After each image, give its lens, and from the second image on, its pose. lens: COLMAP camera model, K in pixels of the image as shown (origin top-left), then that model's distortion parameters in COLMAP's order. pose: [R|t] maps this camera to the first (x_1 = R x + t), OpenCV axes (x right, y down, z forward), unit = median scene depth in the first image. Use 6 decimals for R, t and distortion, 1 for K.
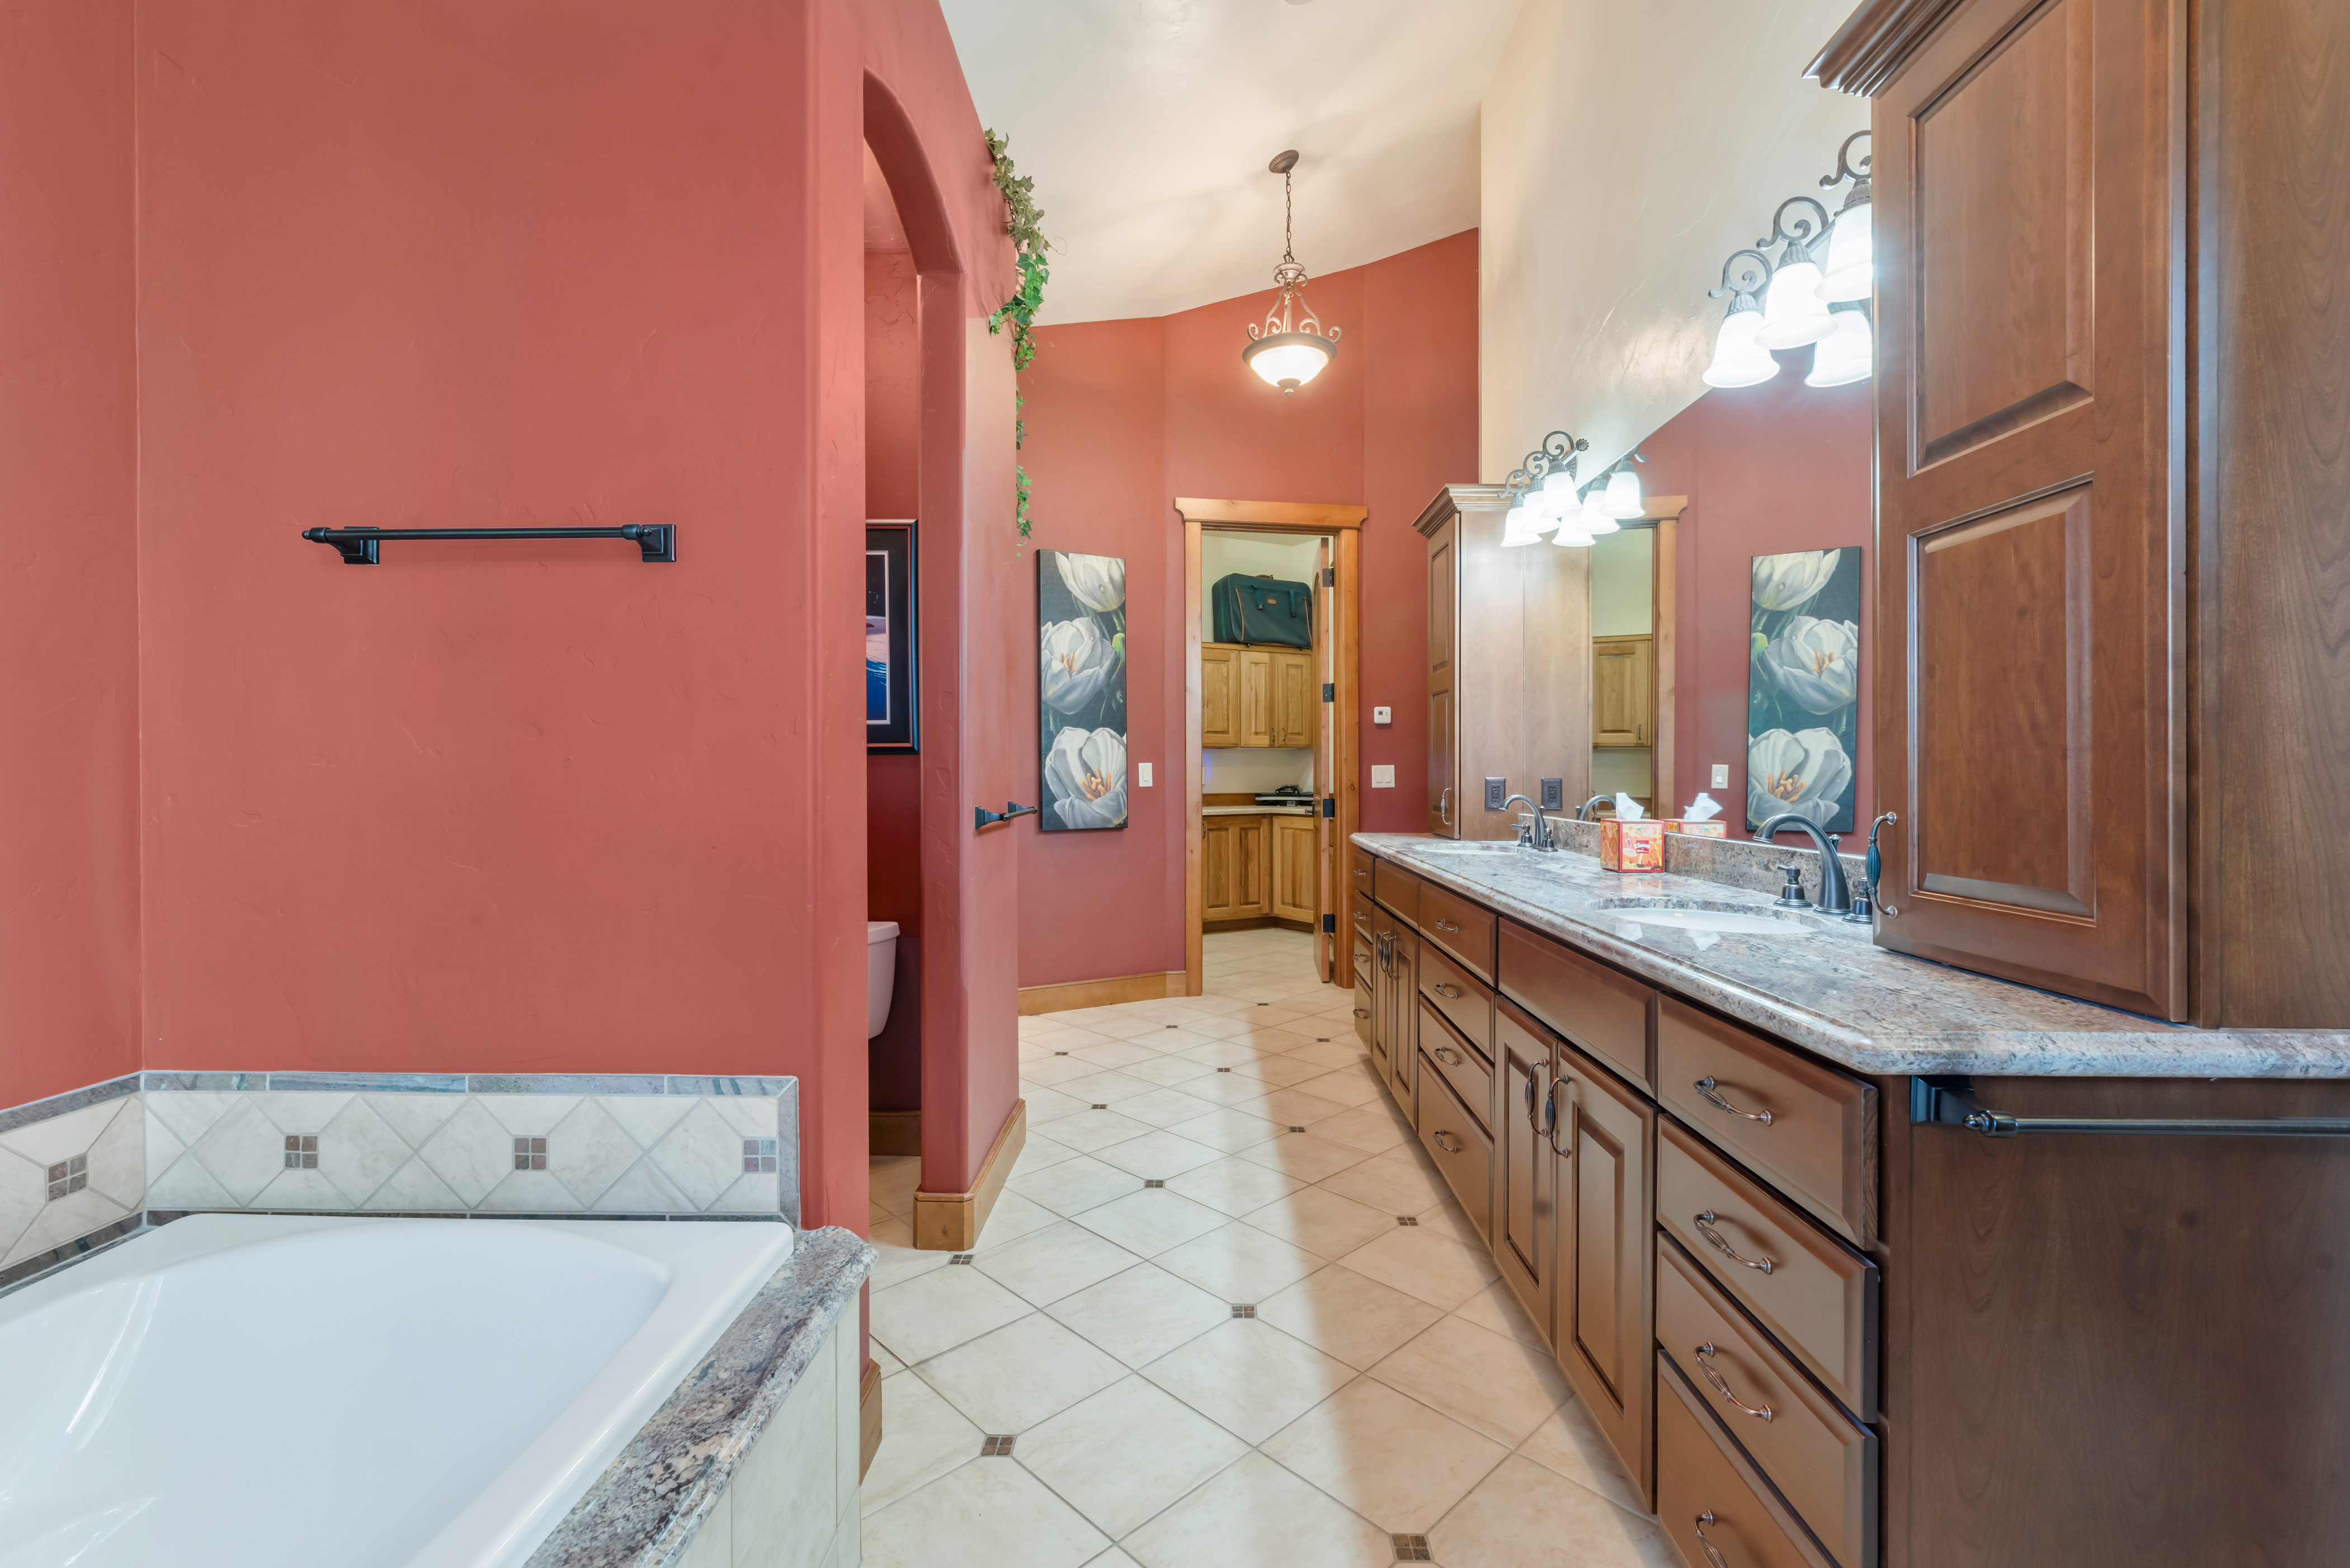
lens RADIAL K [[999.6, 0, 1174.9], [0, 999.6, 782.4], [0, 0, 1]] dist [-0.007992, 0.000407]
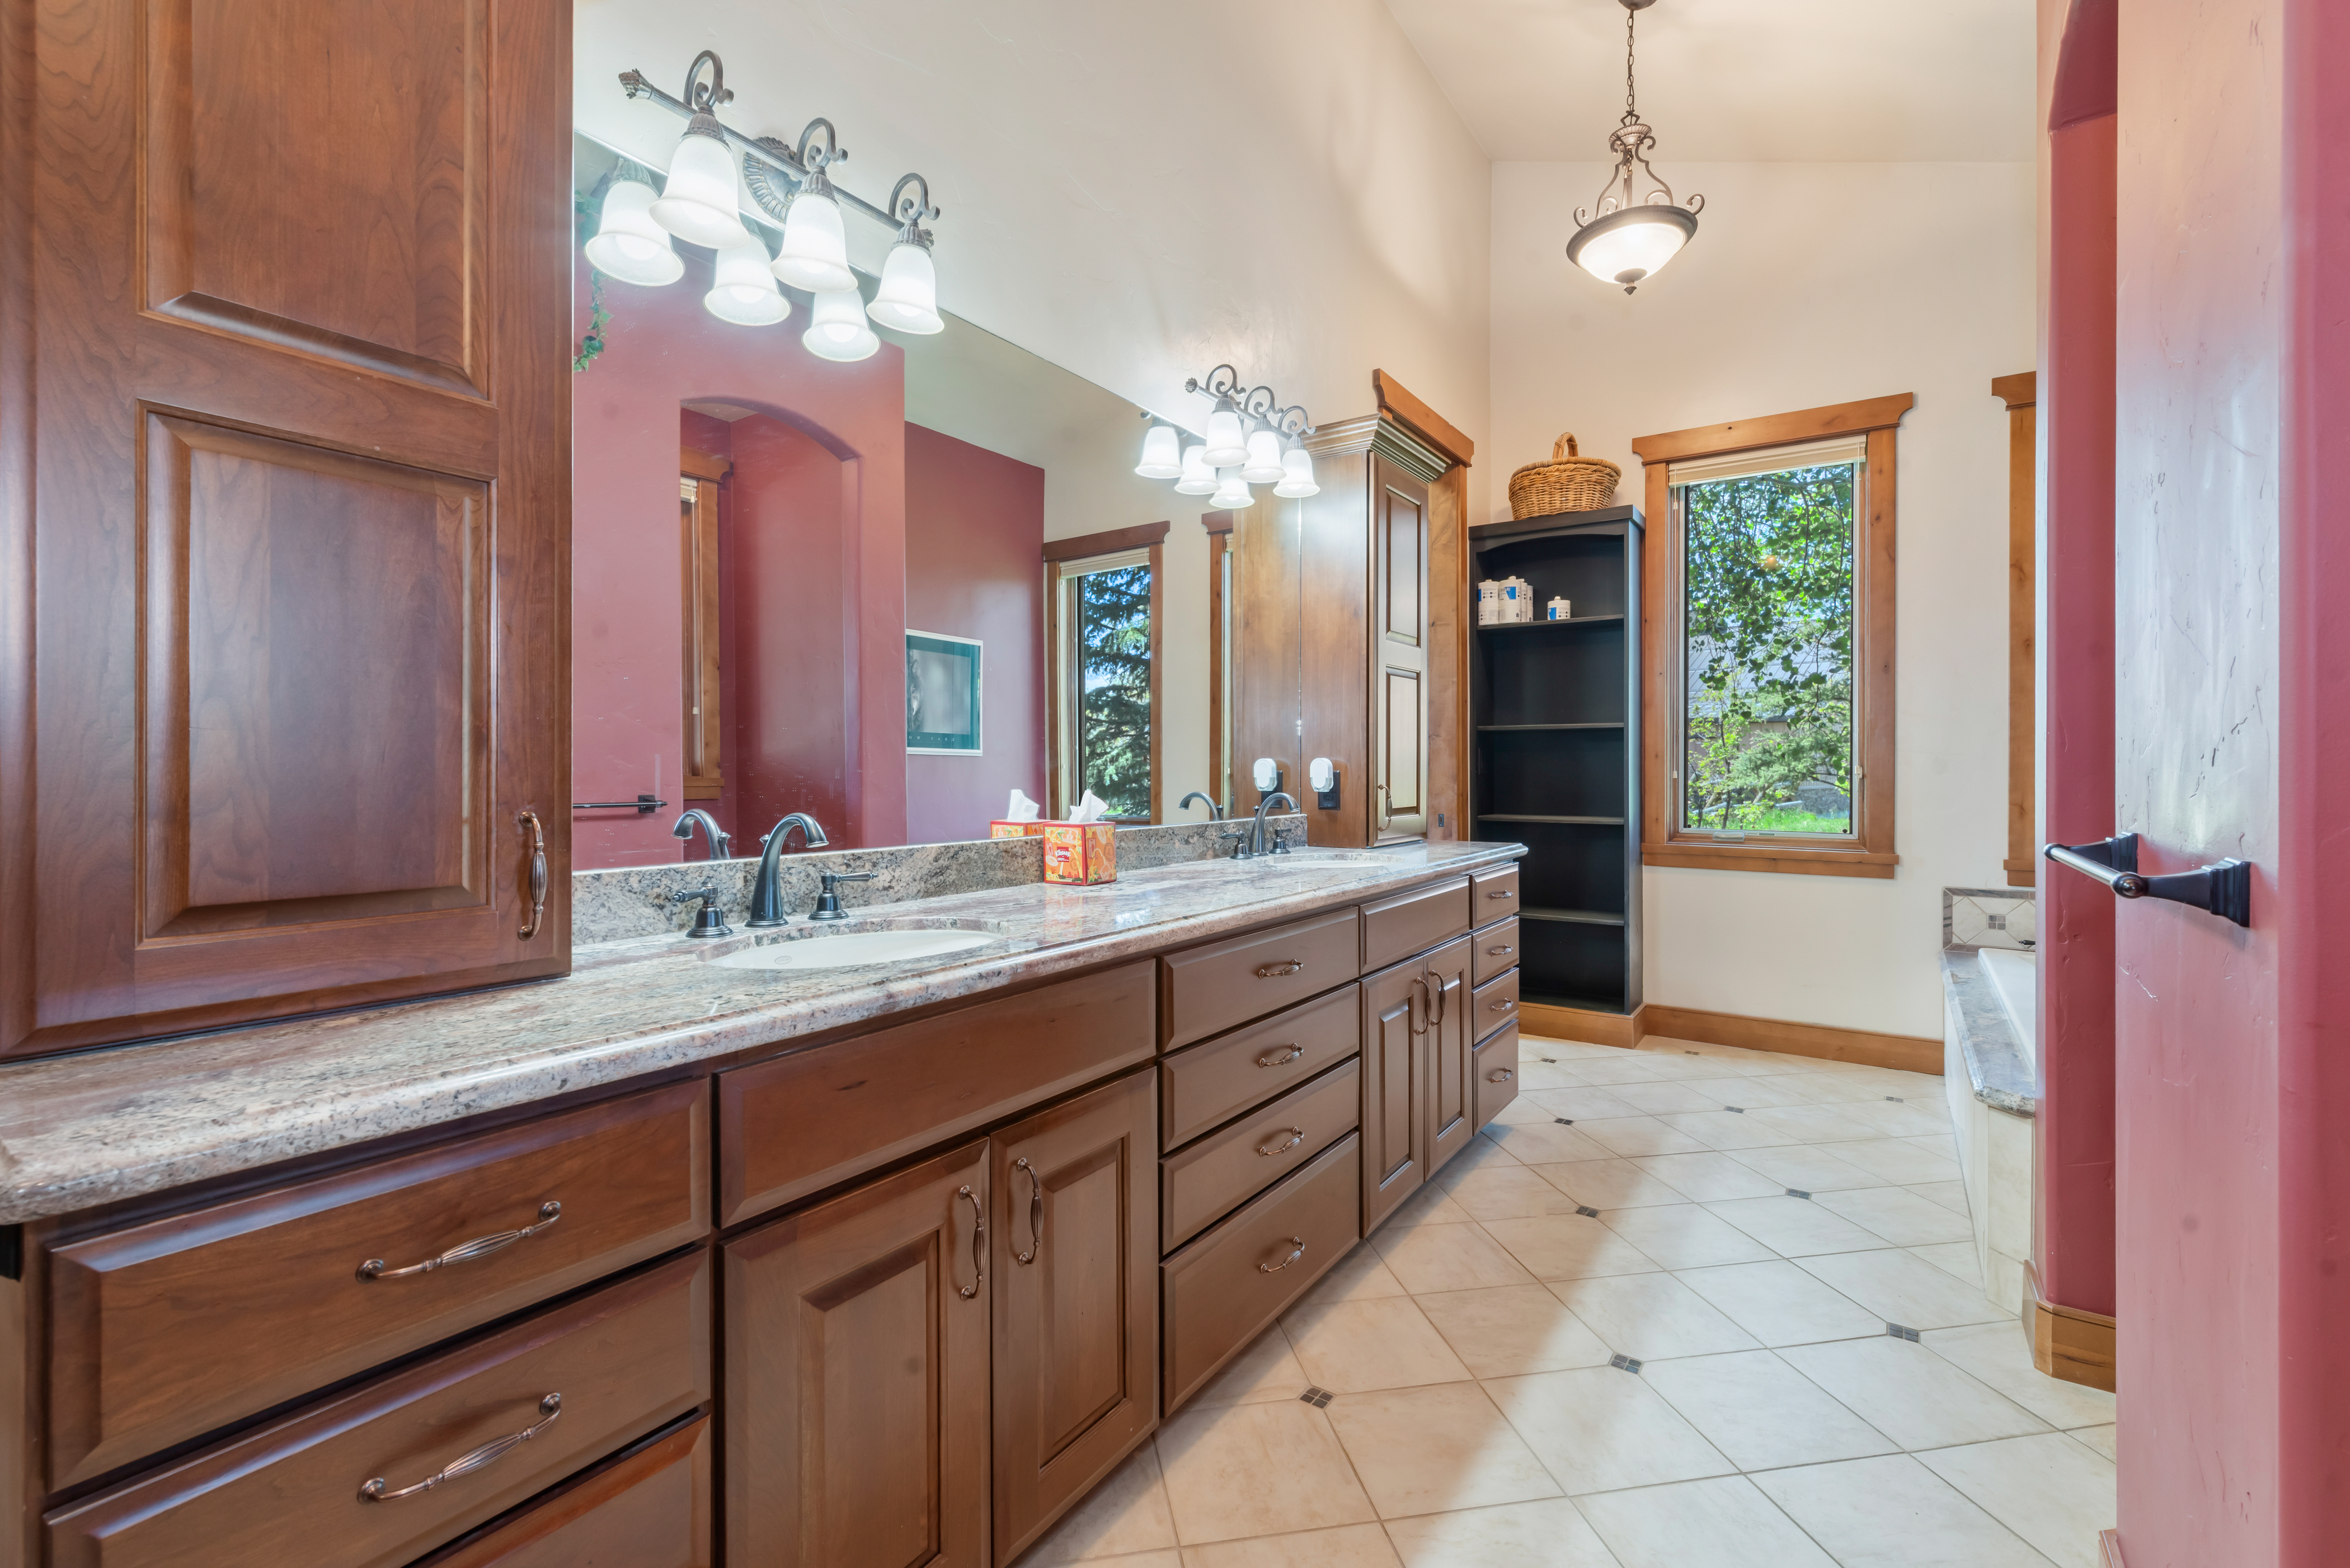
lens RADIAL K [[999.6, 0, 1180.3], [0, 999.6, 780.2], [0, 0, 1]] dist [-0.007992, 0.000407]
pose [[-0.835358, -0.001490, 0.549704, -0.086551], [0.001916, 0.999982, 0.005623, 0.001453], [-0.549703, 0.005751, -0.835340, 1.962976]]
